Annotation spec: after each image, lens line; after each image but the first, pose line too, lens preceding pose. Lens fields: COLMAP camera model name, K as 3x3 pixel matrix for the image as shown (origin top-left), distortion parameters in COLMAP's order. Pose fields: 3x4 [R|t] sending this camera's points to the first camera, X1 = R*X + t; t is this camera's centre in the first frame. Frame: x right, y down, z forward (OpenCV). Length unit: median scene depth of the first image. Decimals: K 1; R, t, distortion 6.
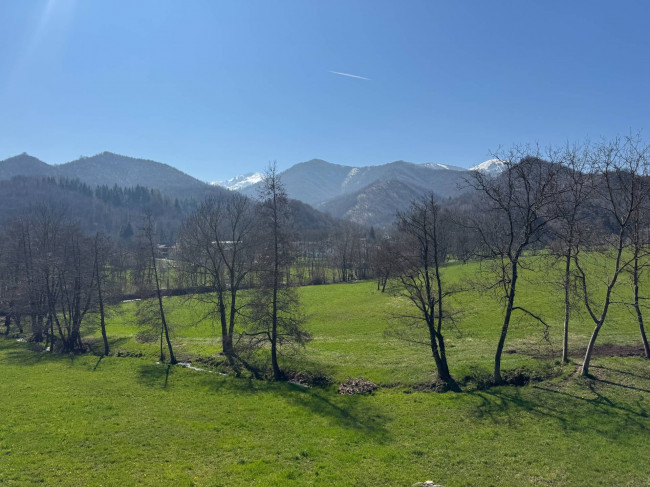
lens RADIAL K [[454.3, 0, 322.8], [0, 454.3, 243.5], [0, 0, 1]] dist [0.031717, -0.028210]
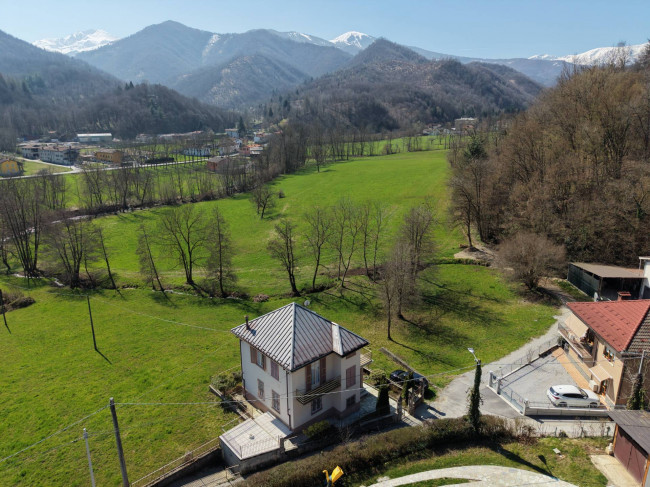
lens RADIAL K [[454.3, 0, 327.1], [0, 454.3, 241.0], [0, 0, 1]] dist [0.031717, -0.028210]
pose [[0.955907, -0.081251, 0.282207, -0.022569], [-0.004030, 0.957243, 0.289255, -0.062785], [-0.293643, -0.277638, 0.914708, -0.115854]]
